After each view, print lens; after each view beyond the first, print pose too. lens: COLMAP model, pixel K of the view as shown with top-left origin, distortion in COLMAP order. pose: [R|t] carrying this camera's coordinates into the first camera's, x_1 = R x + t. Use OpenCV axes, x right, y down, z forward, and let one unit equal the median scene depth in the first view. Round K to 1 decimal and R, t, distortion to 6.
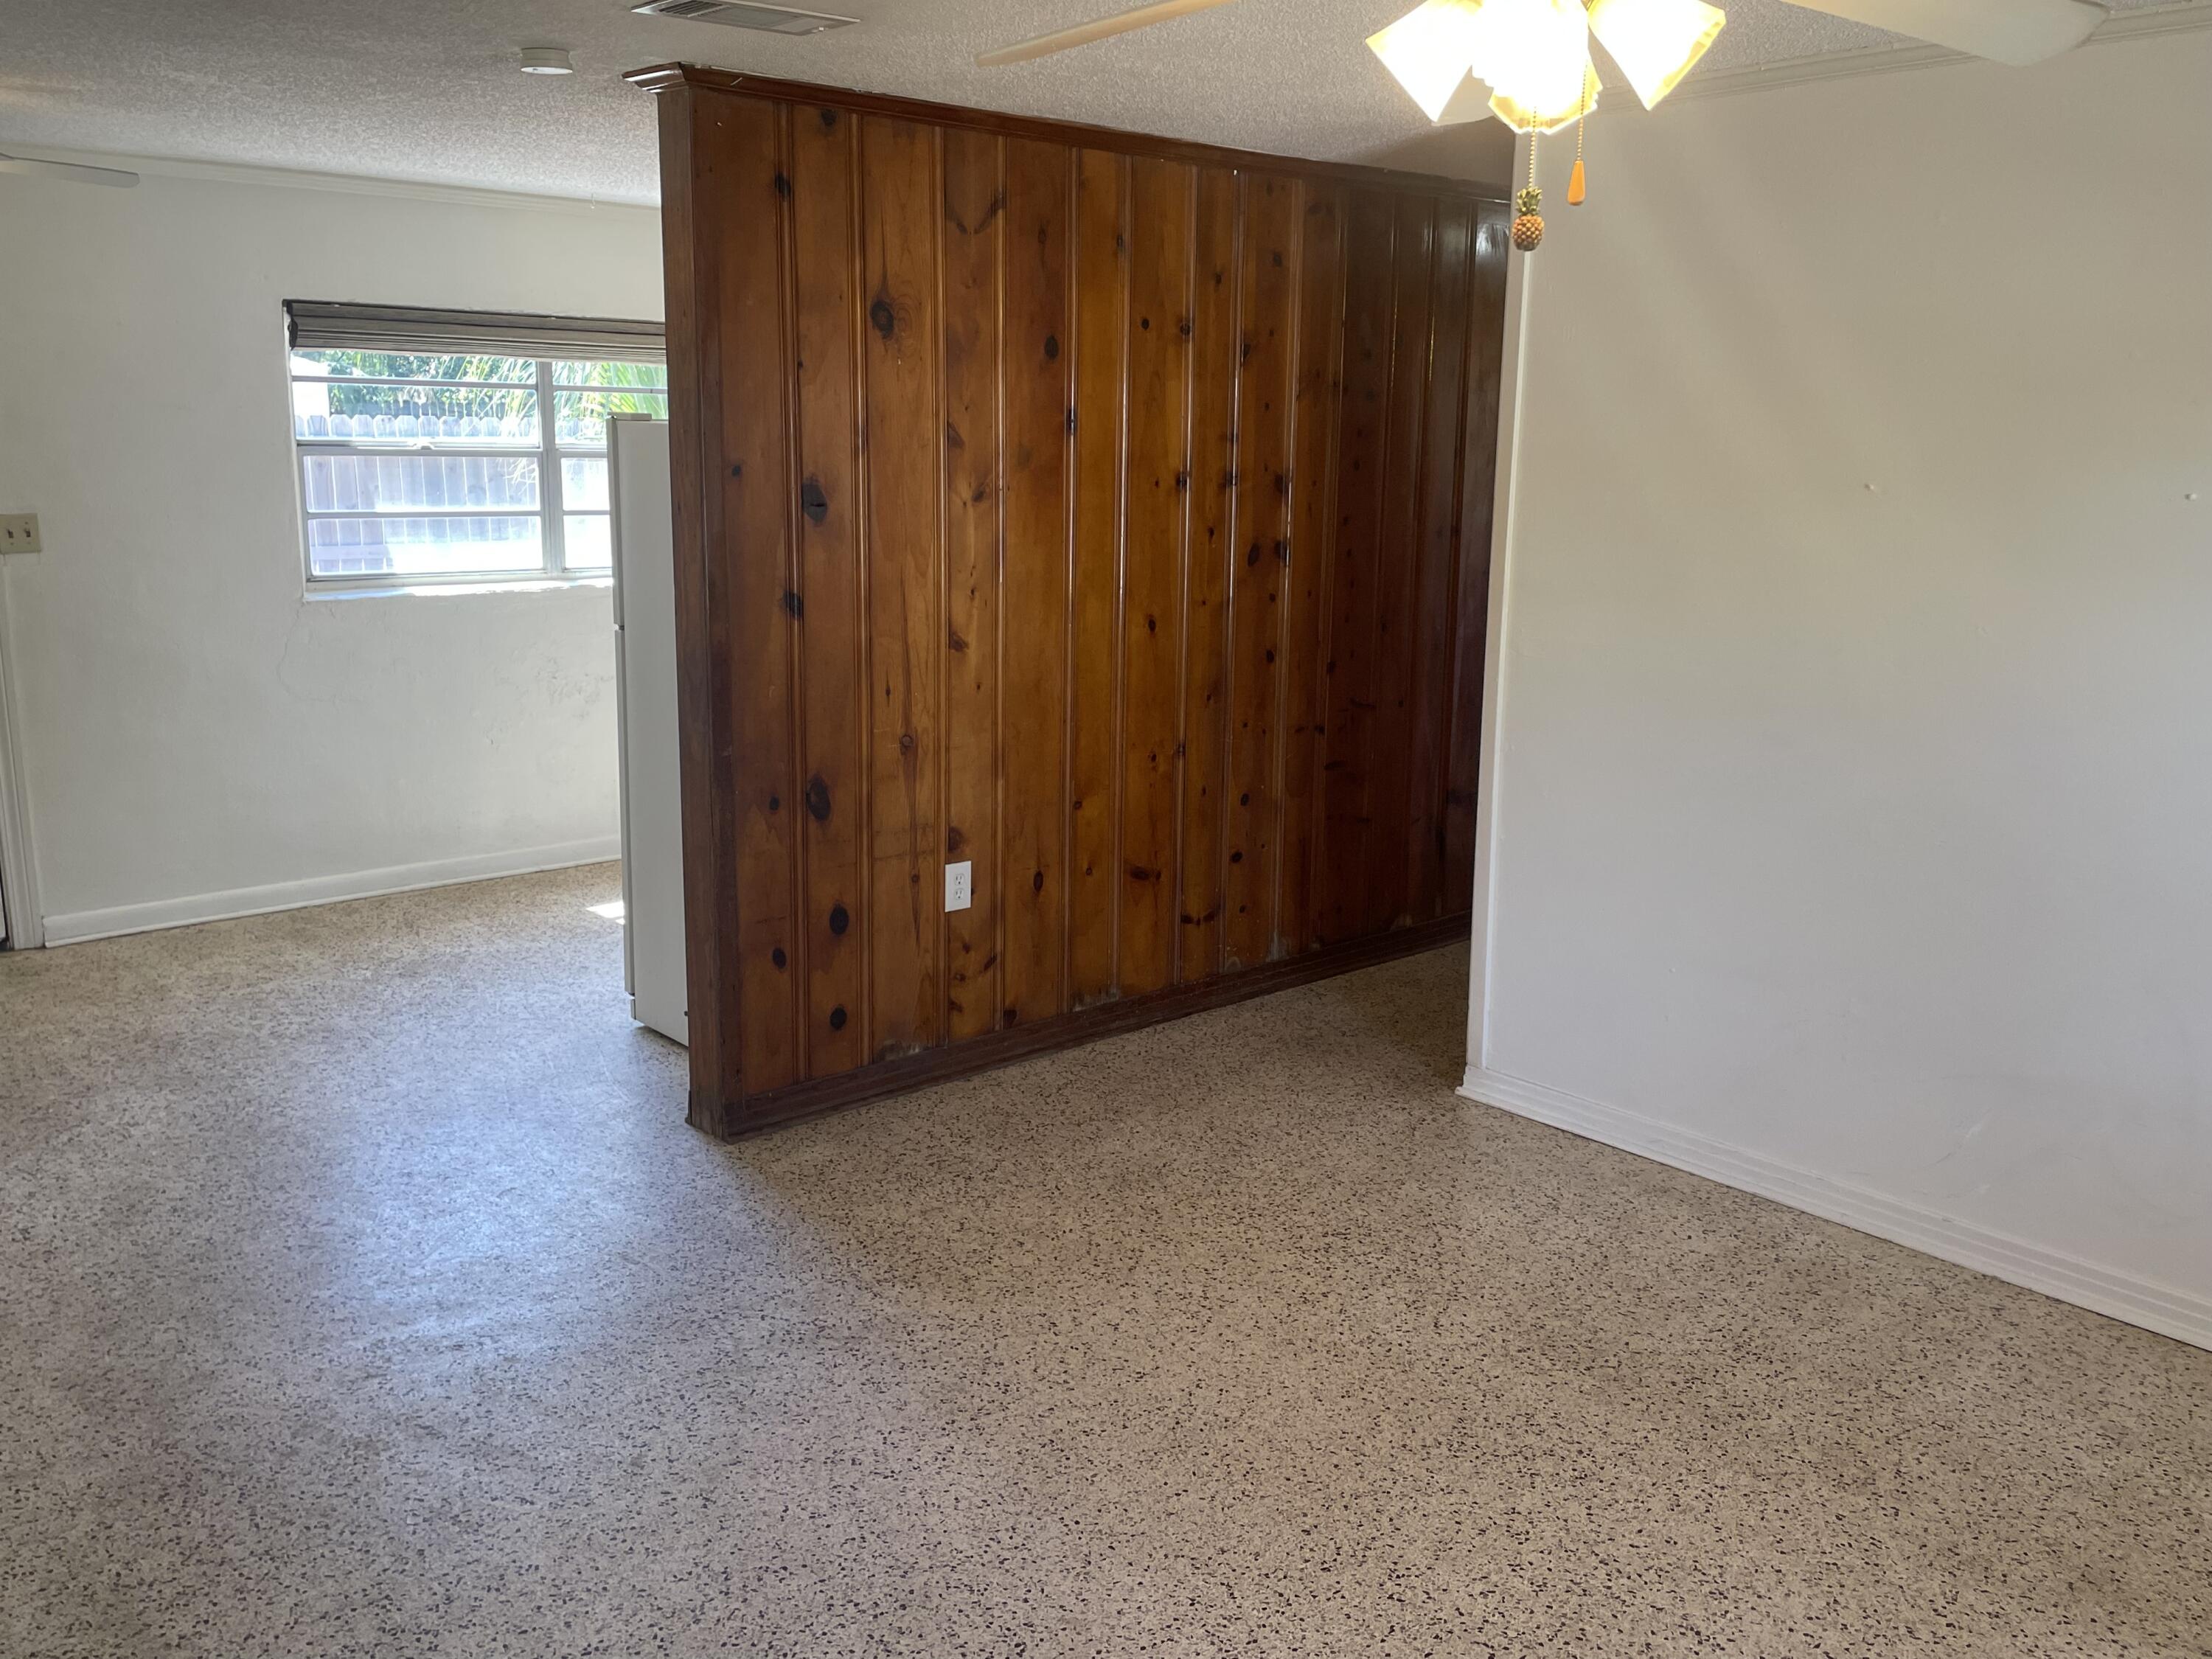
lens RADIAL K [[1873.1, 0, 1108.6], [0, 1873.1, 818.5], [0, 0, 1]] dist [0.087250, -0.121867]
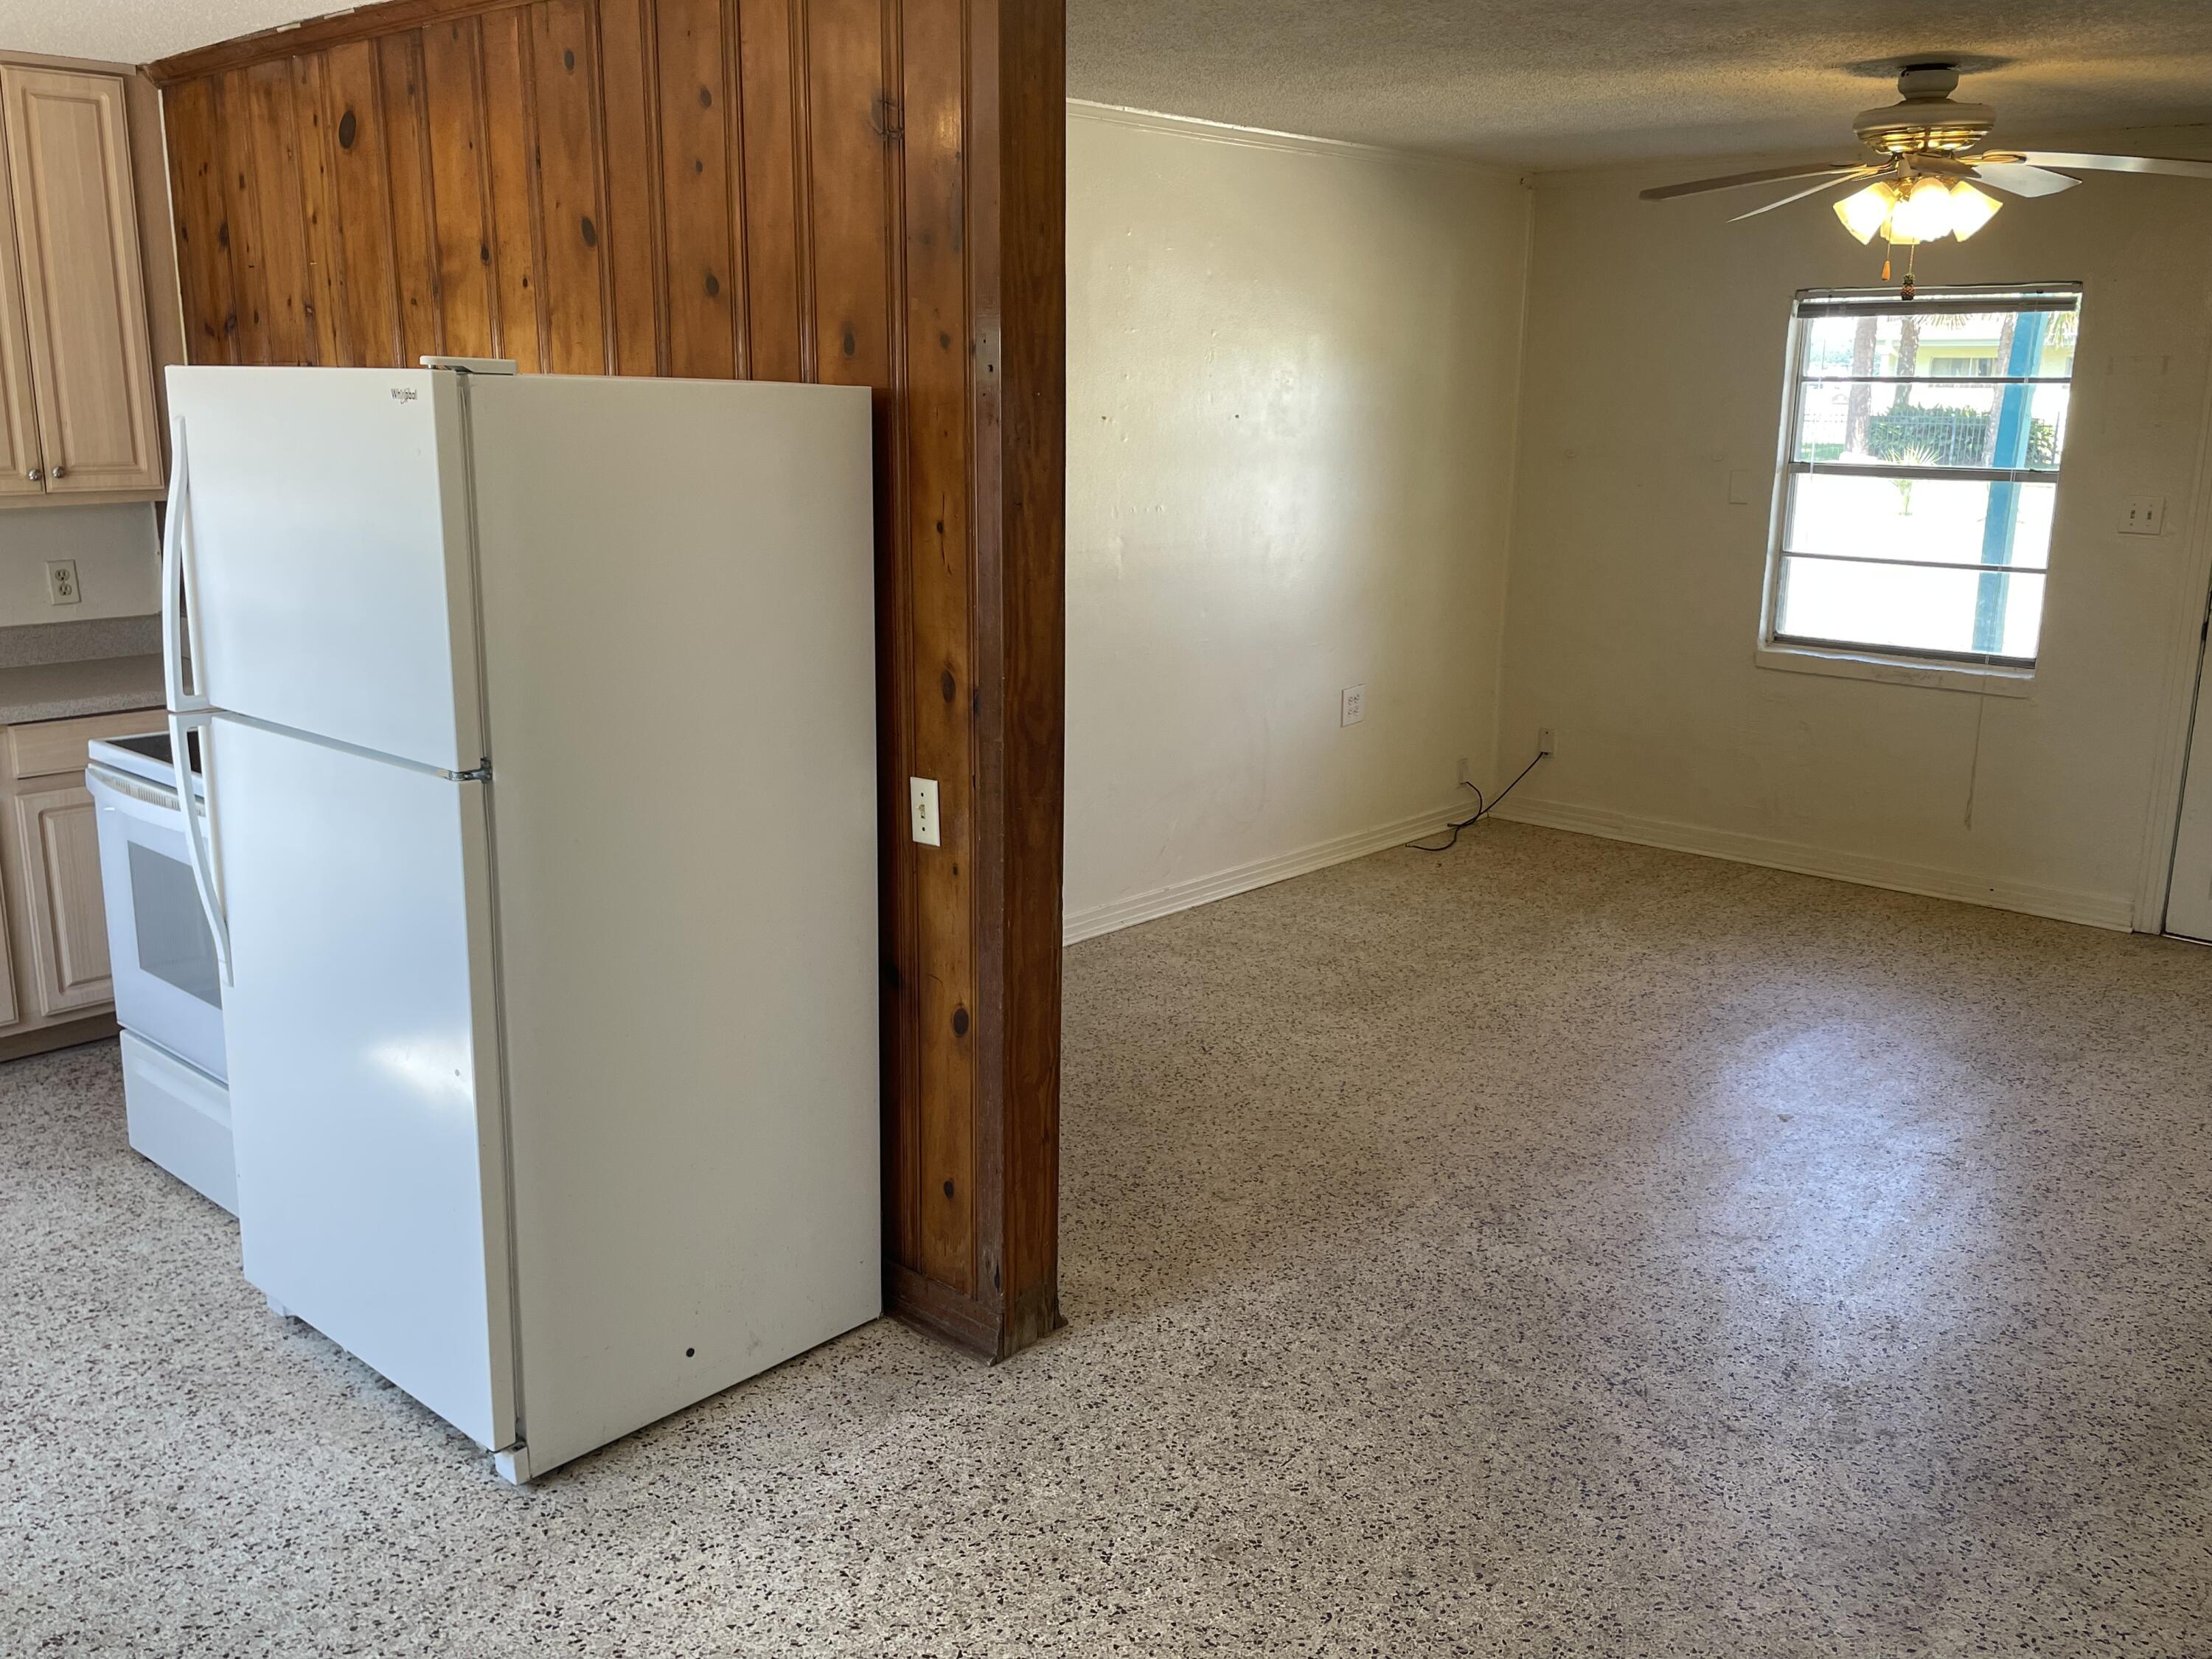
lens RADIAL K [[1873.1, 0, 1118.5], [0, 1873.1, 809.6], [0, 0, 1]] dist [0.087250, -0.121867]
pose [[-0.112887, -0.235507, 0.965294, -1.175726], [0.195330, 0.947287, 0.253956, -0.286737], [-0.974219, 0.217219, -0.060935, 1.278224]]
